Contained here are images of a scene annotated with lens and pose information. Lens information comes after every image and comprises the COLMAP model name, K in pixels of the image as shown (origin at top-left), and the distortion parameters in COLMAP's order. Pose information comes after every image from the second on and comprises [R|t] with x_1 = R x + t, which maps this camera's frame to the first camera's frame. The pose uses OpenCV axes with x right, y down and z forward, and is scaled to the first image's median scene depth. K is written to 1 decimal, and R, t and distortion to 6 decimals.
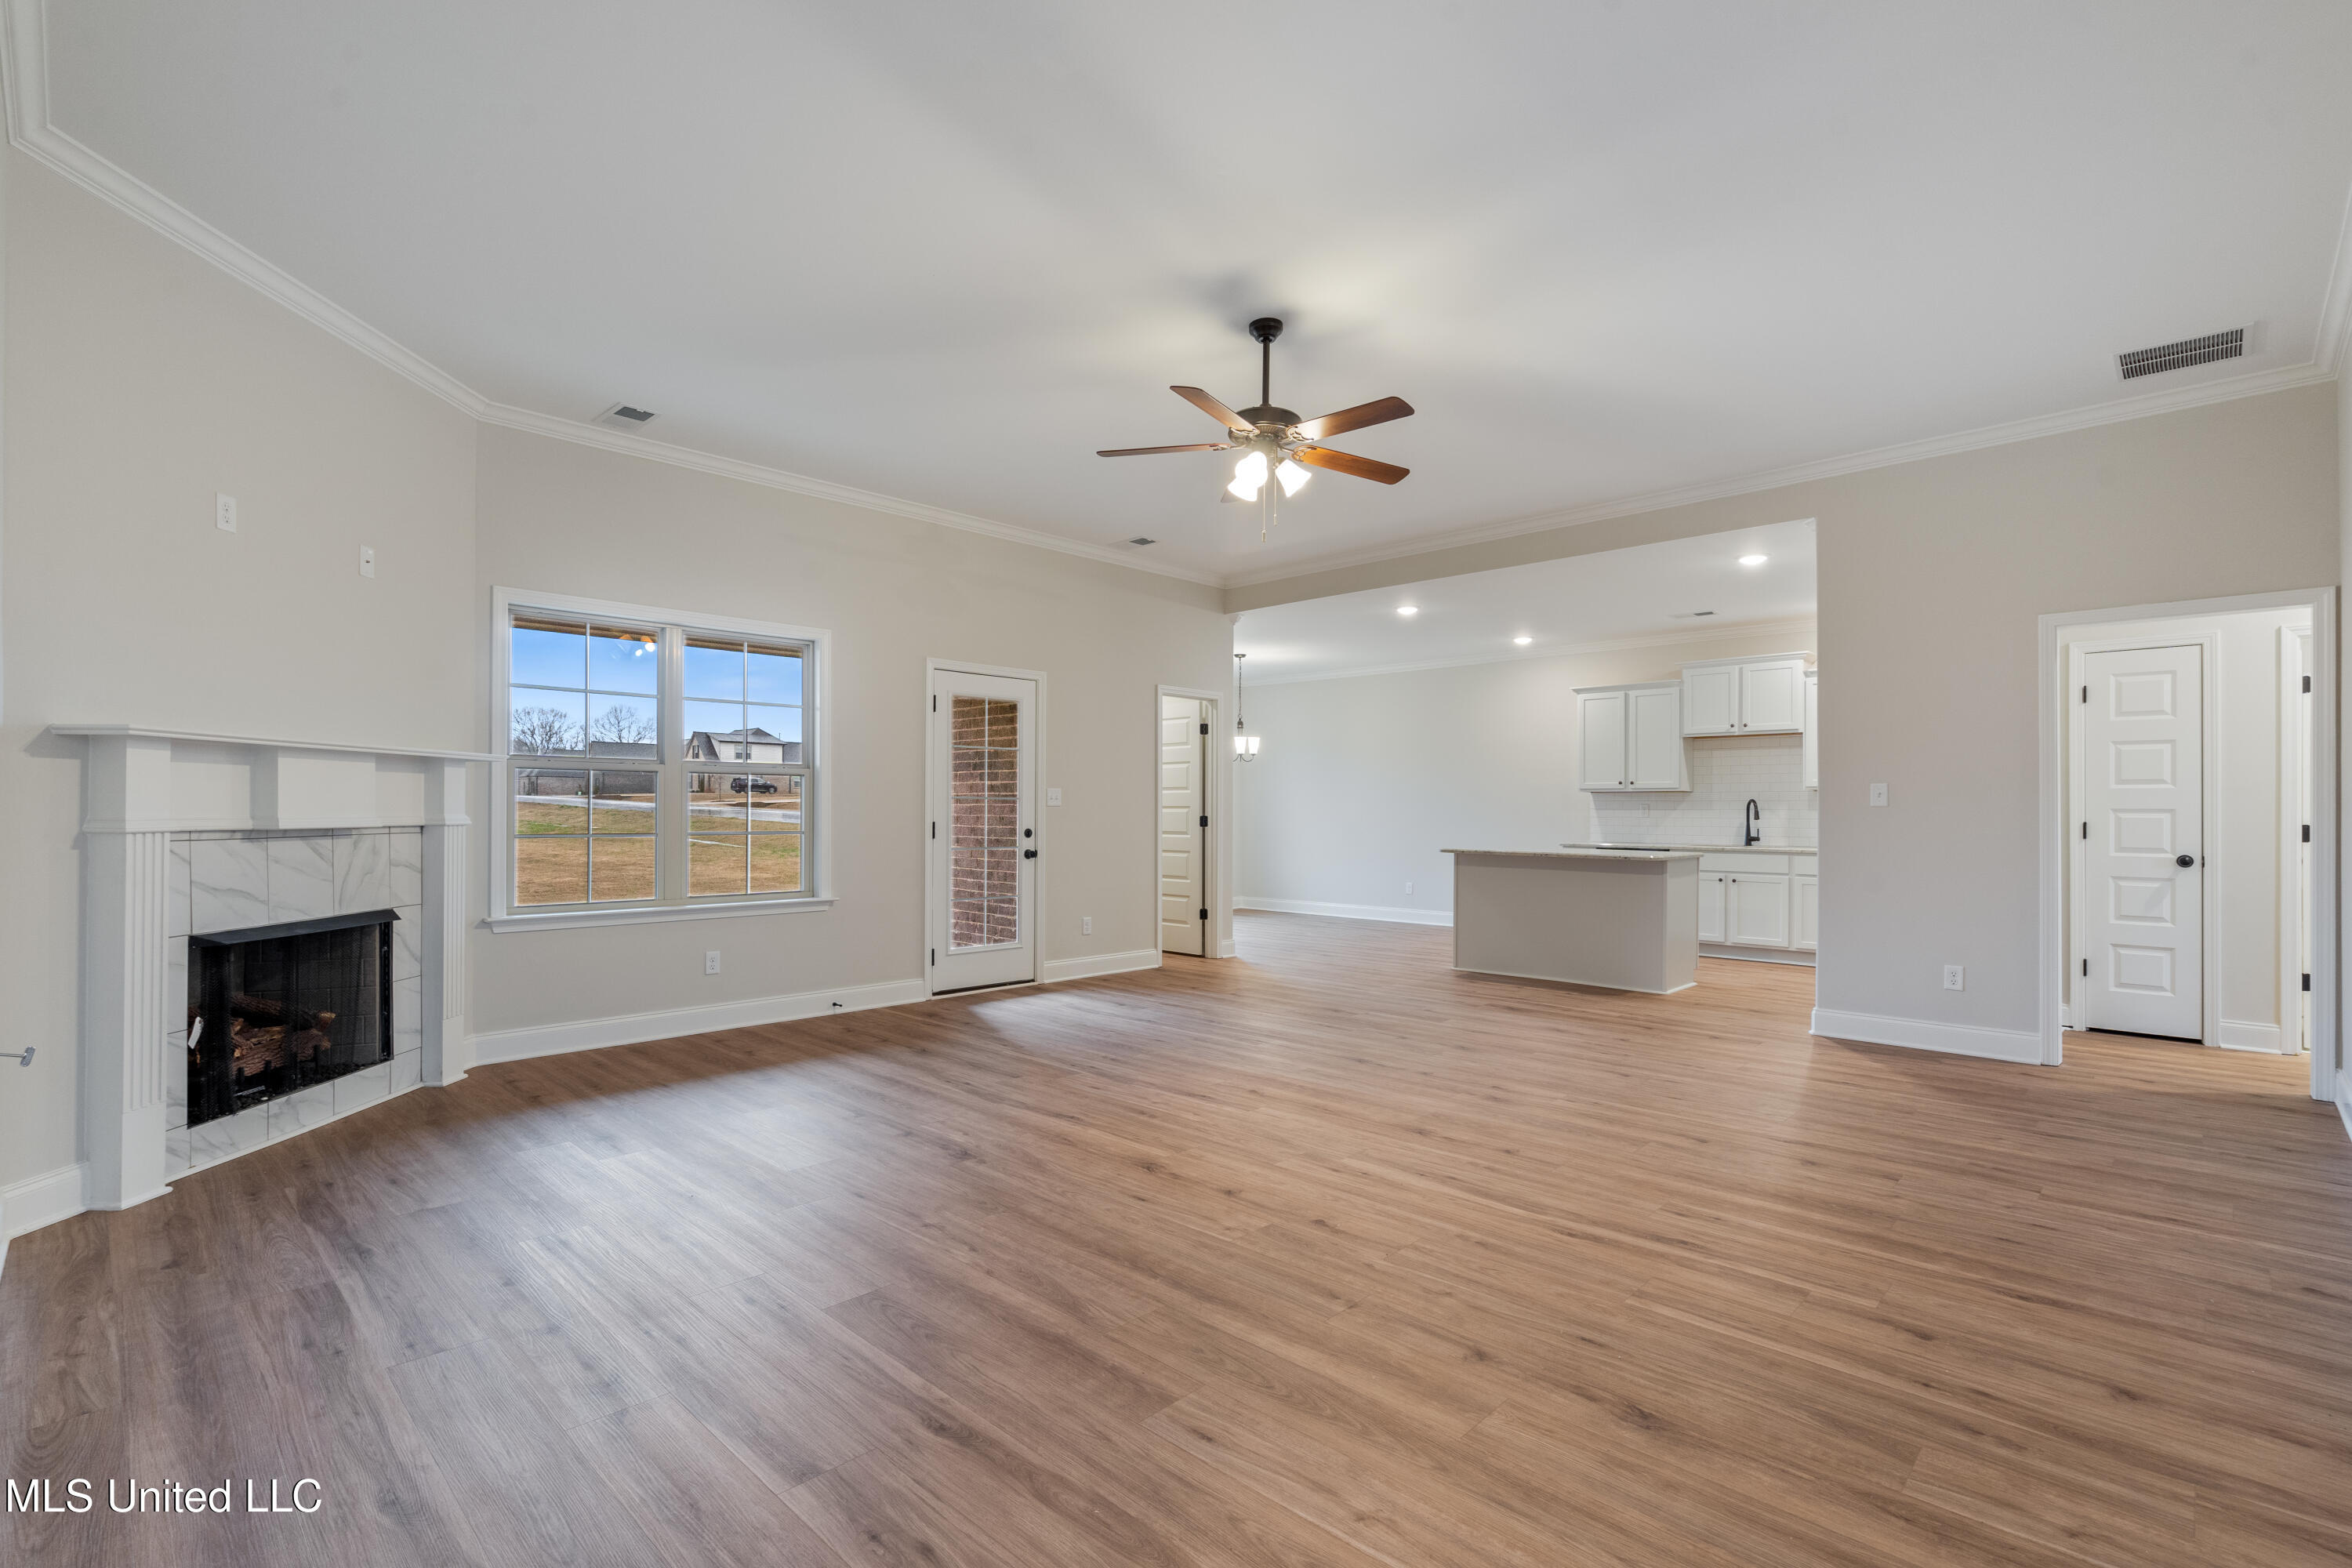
lens RADIAL K [[1070.8, 0, 1173.7], [0, 1070.8, 804.0], [0, 0, 1]] dist [-0.009783, 0.000613]
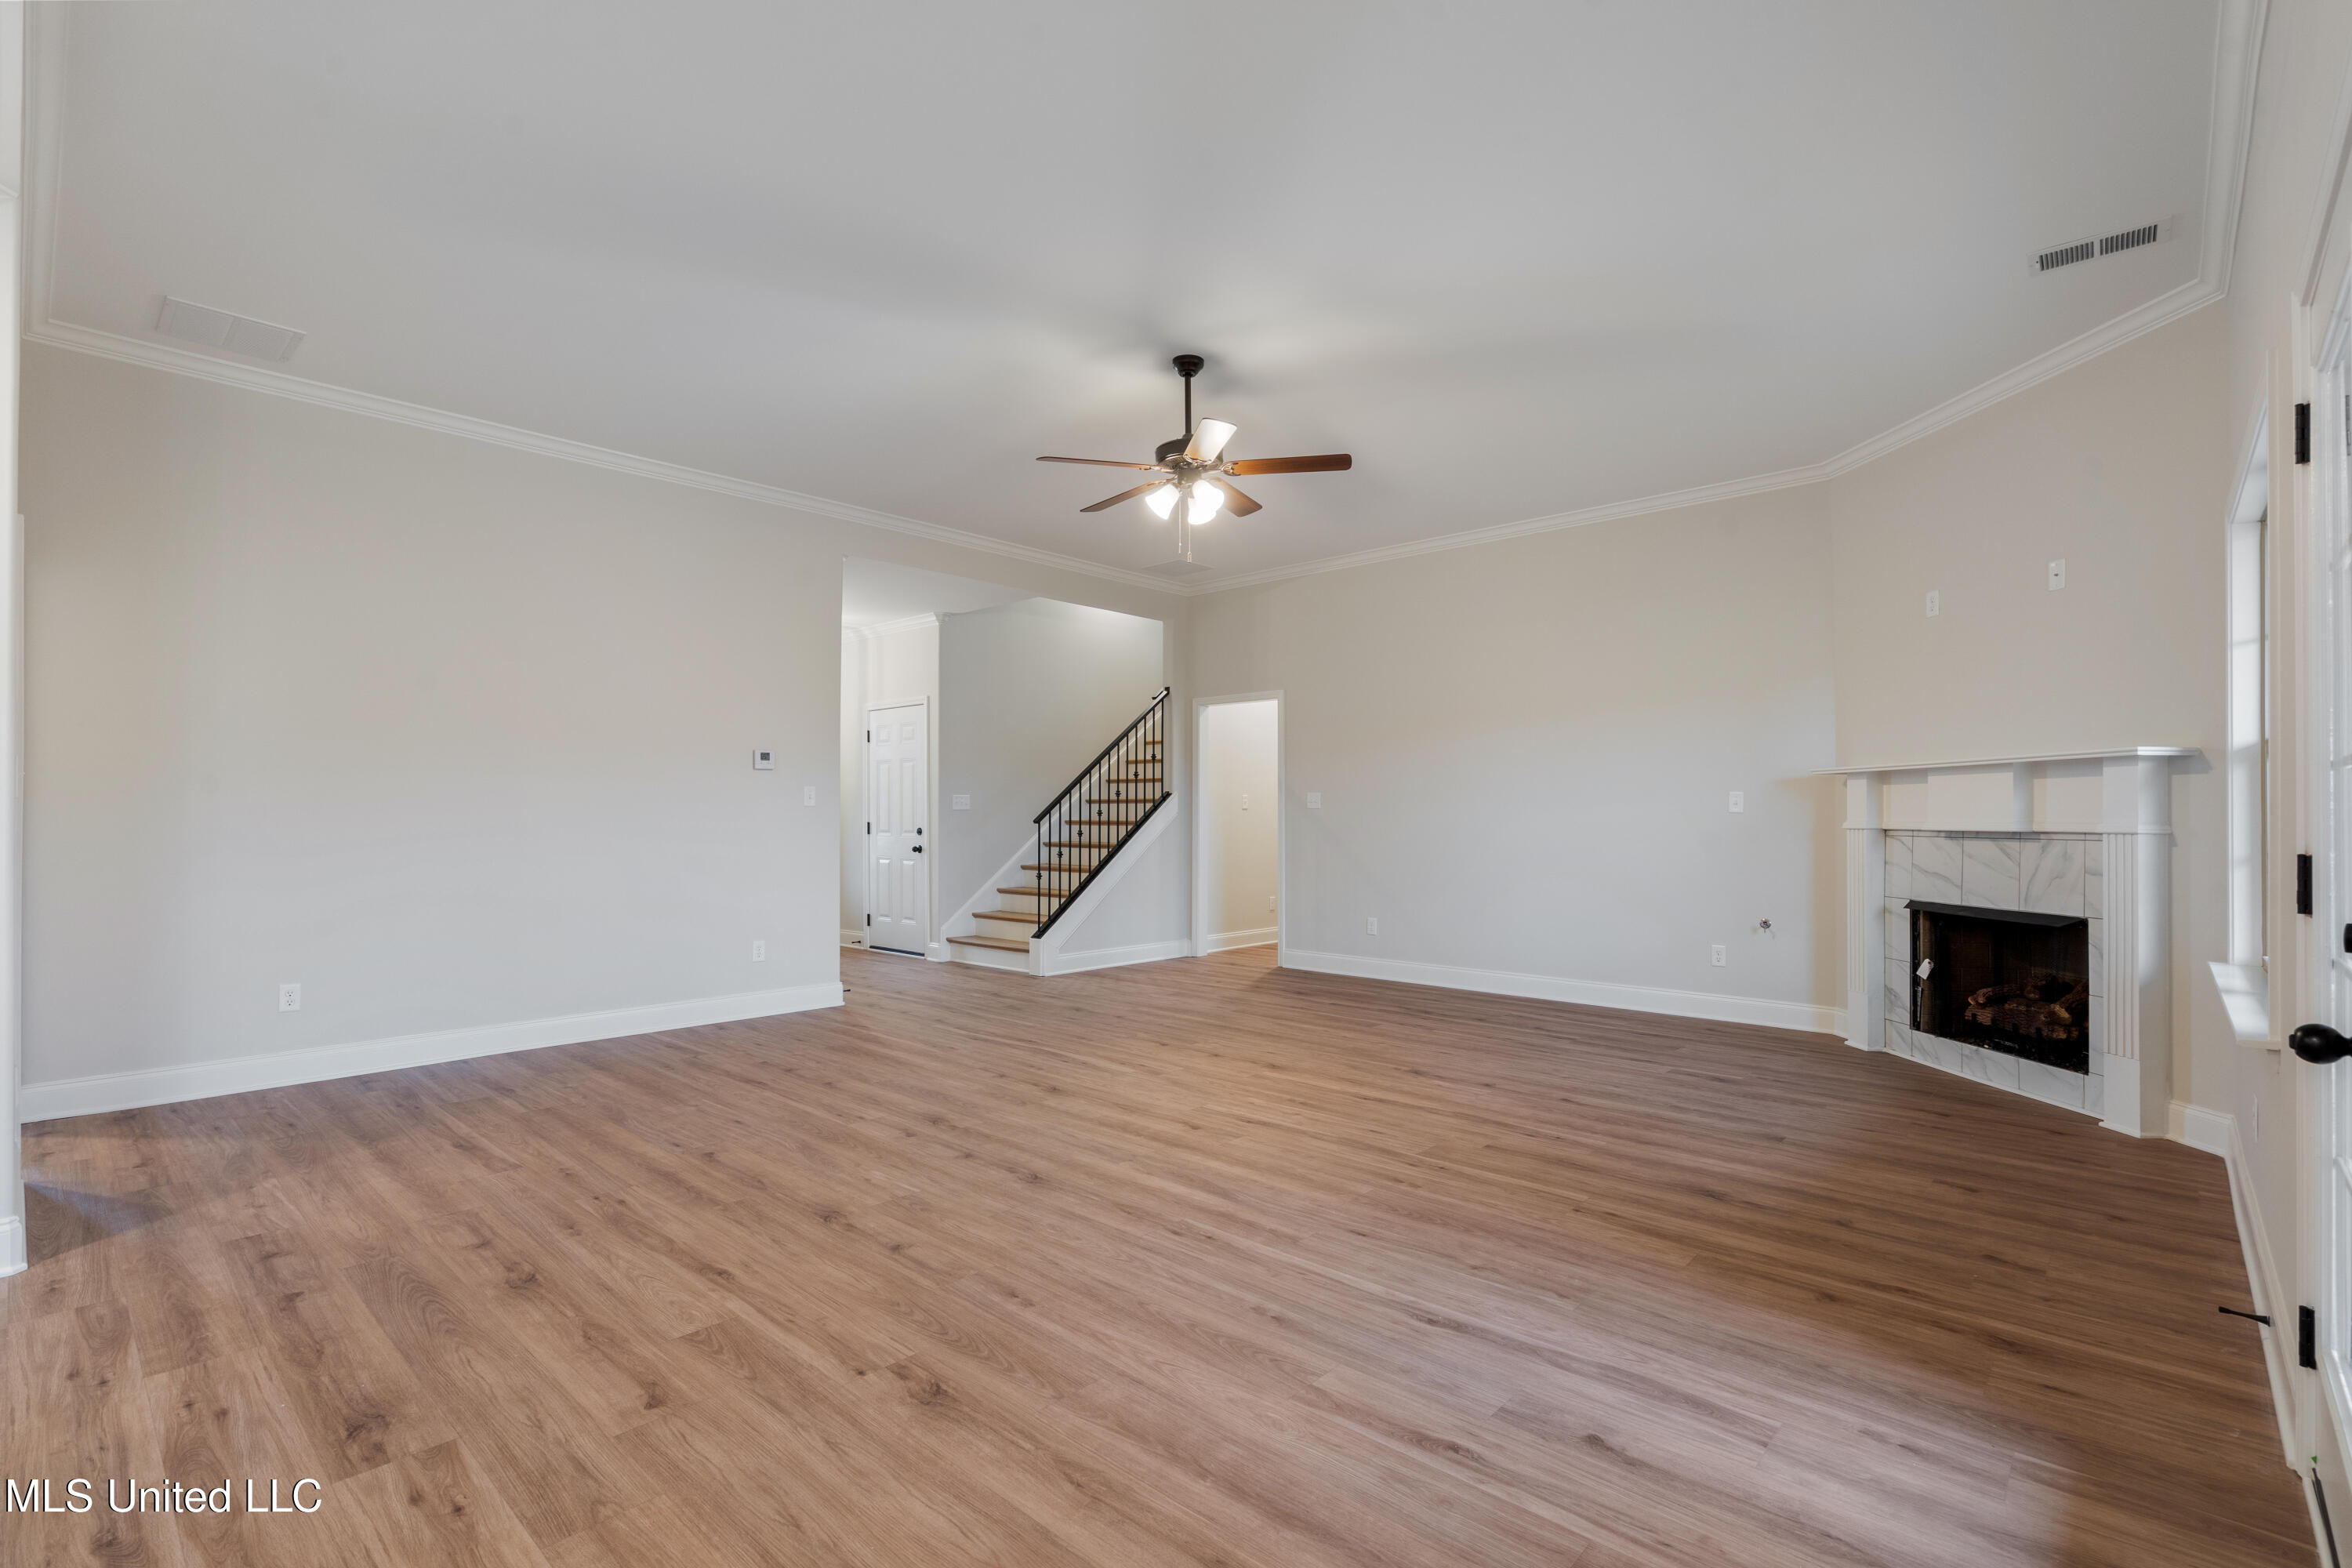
lens RADIAL K [[1070.8, 0, 1166.8], [0, 1070.8, 800.4], [0, 0, 1]] dist [-0.009783, 0.000613]
pose [[-0.999645, -0.005061, -0.026170, 0.135764], [-0.004571, 0.999814, -0.018744, 0.014425], [0.026260, -0.018618, -0.999482, 2.093182]]
